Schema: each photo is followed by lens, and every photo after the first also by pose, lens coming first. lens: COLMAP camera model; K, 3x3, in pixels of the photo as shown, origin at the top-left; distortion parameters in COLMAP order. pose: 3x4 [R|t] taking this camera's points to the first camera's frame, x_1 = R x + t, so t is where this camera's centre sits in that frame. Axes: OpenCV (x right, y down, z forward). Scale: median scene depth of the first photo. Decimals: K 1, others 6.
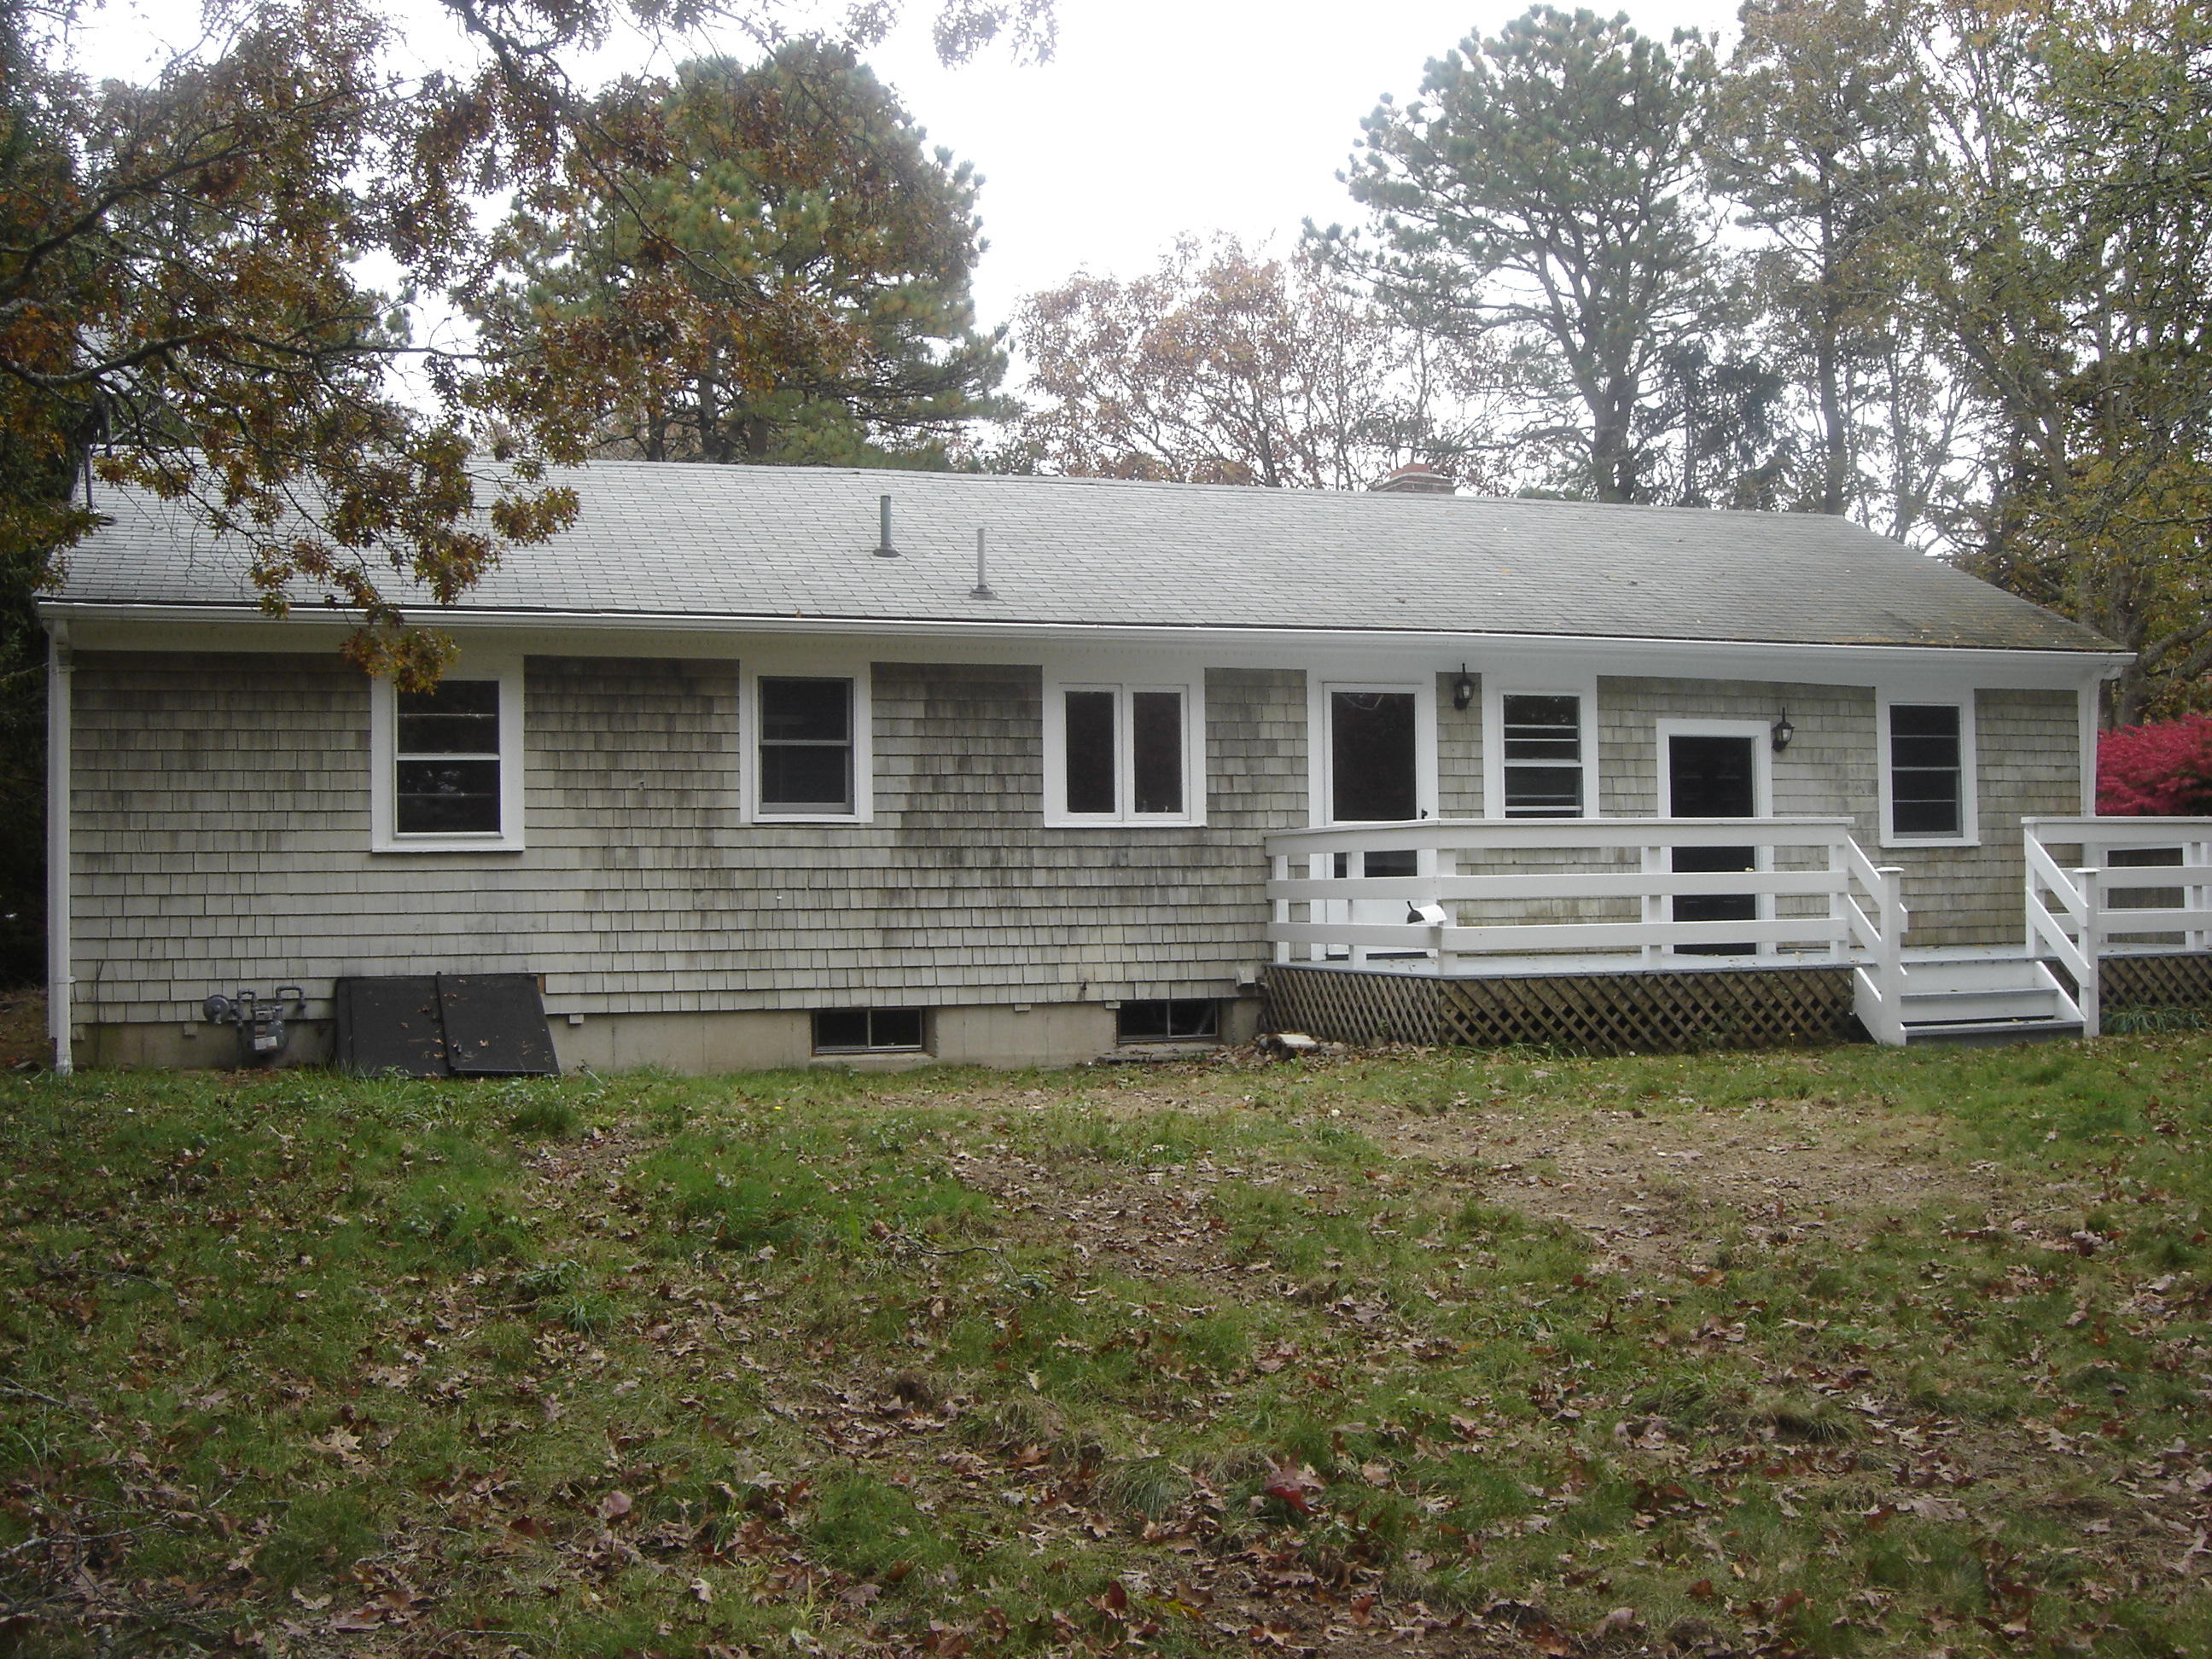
lens RADIAL K [[2478.3, 0, 1106.2], [0, 2478.3, 838.1], [0, 0, 1]] dist [-0.143819, 0.000000]
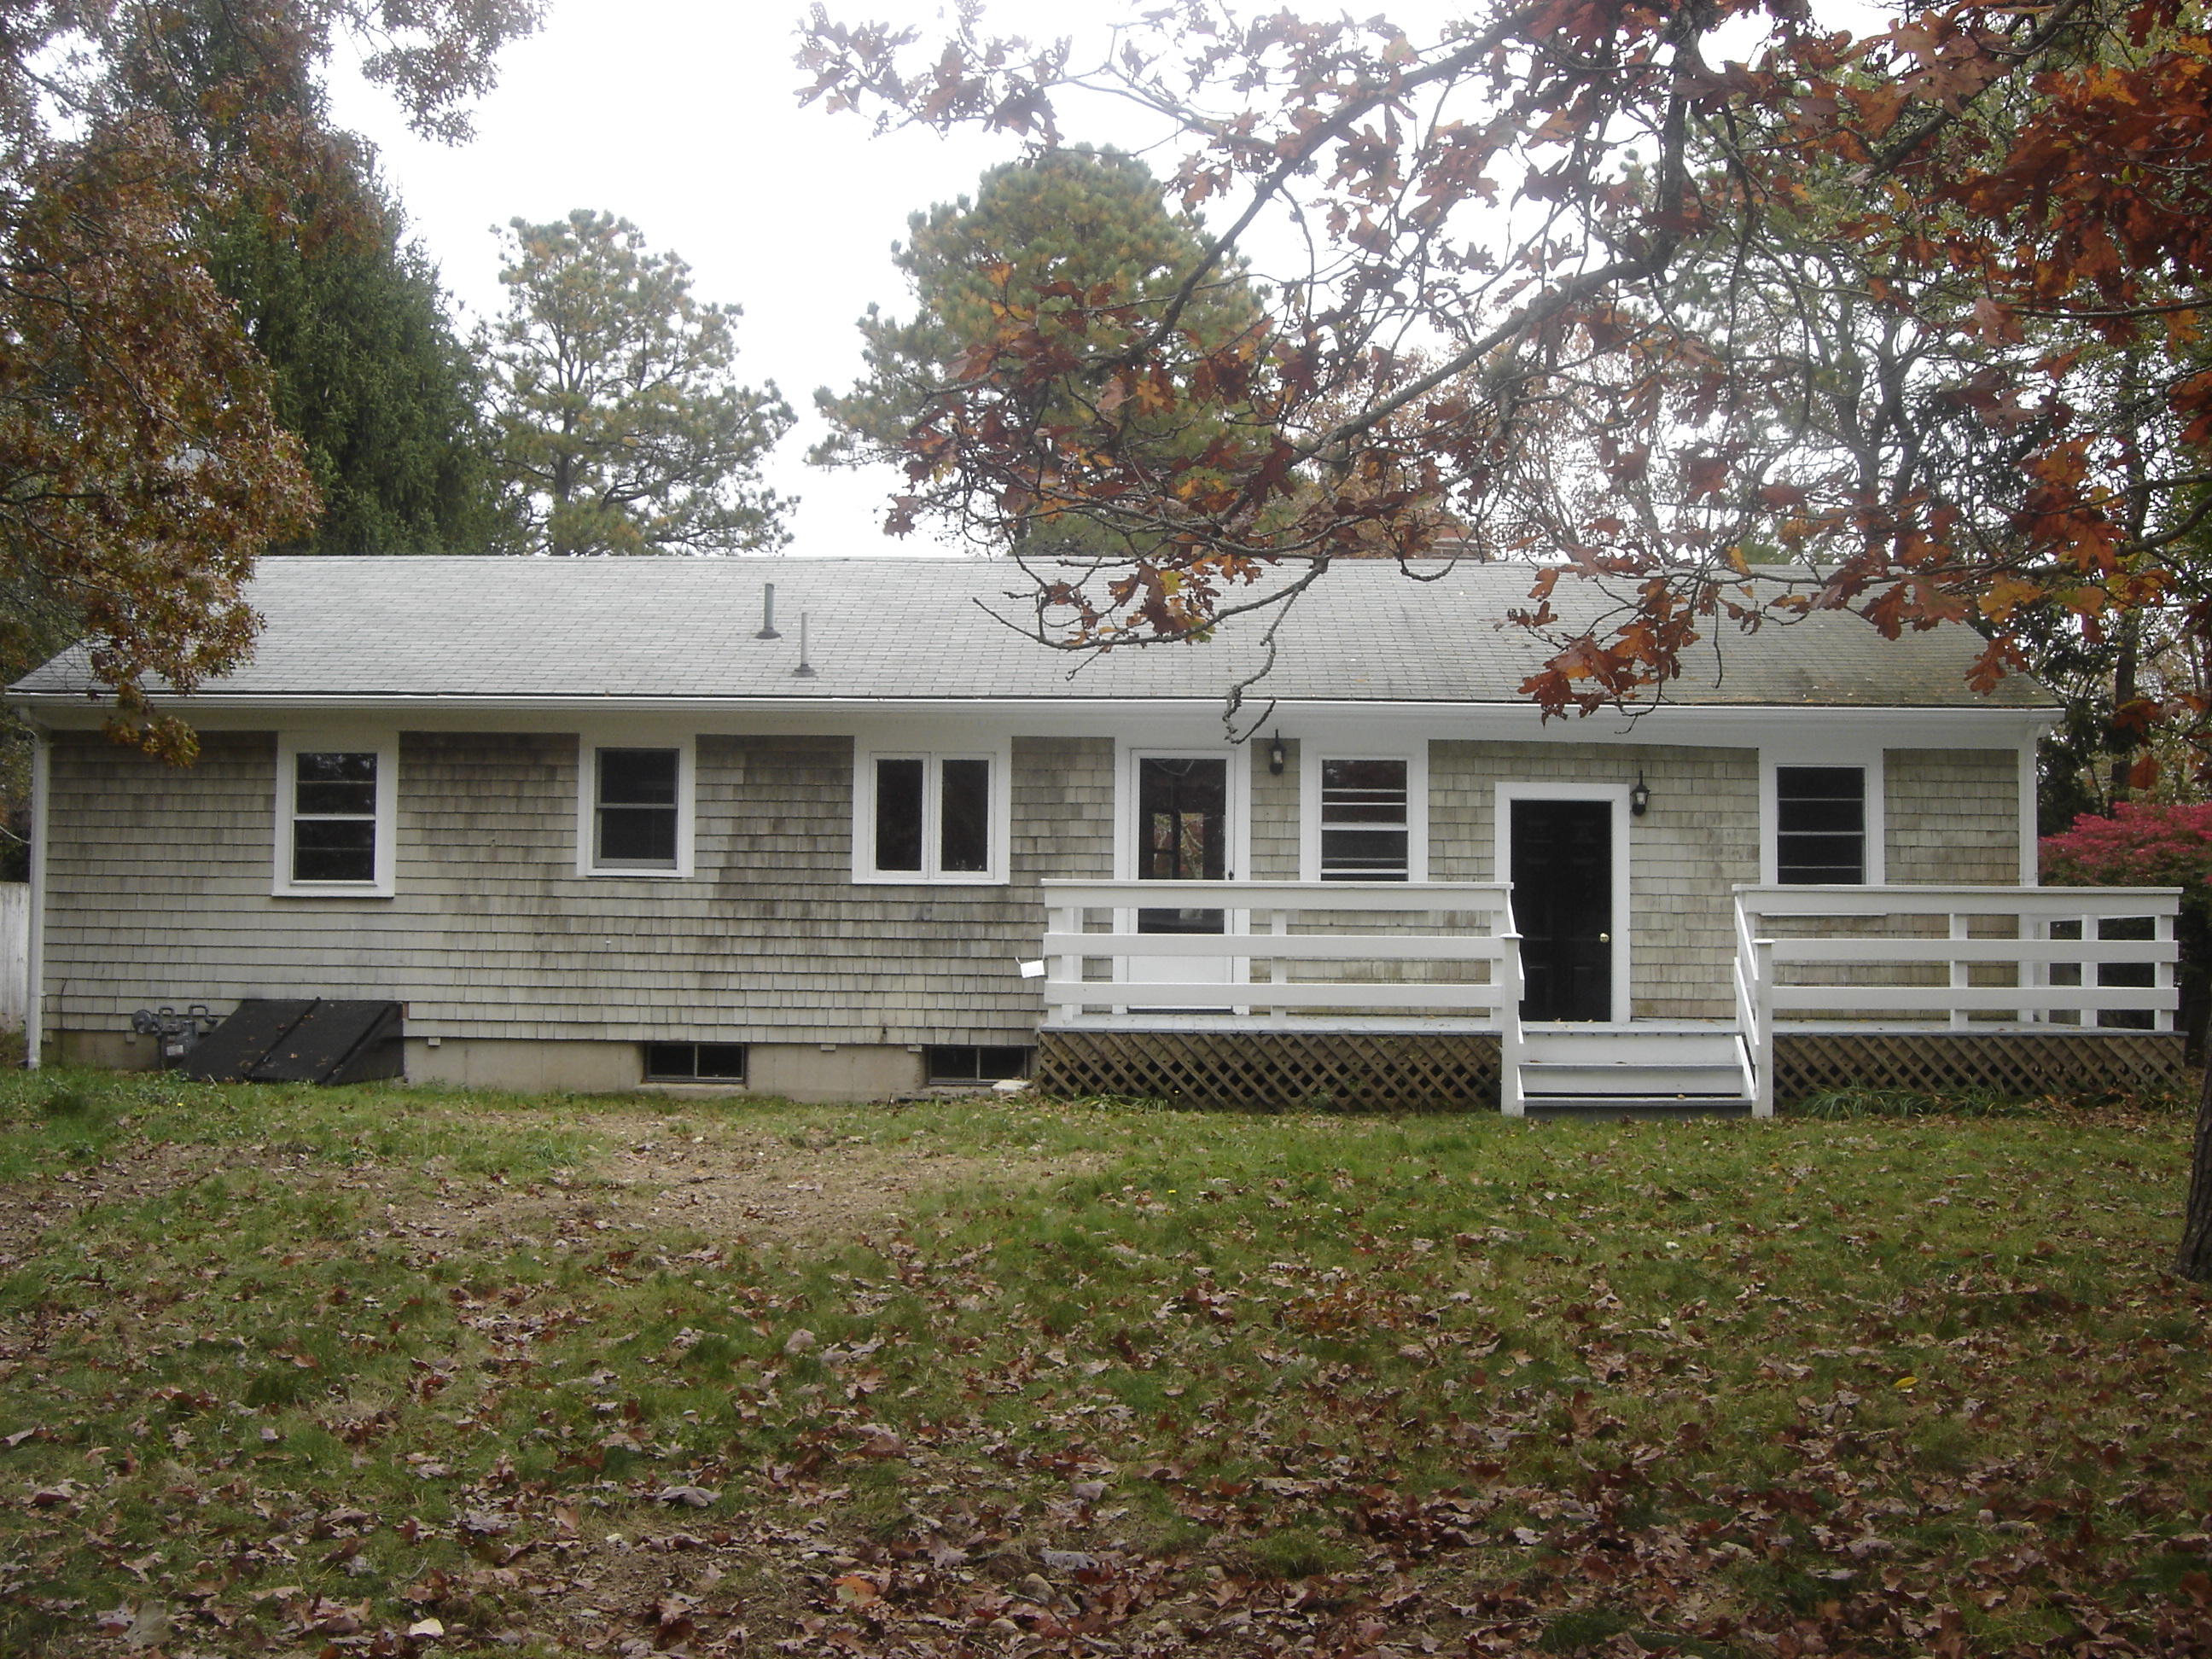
lens RADIAL K [[2478.3, 0, 1109.8], [0, 2478.3, 828.0], [0, 0, 1]] dist [-0.143819, 0.000000]
pose [[0.943952, 0.005418, -0.330038, 0.451000], [-0.013728, 0.999645, -0.022855, -0.005533], [0.329797, 0.026104, 0.943691, 0.003760]]
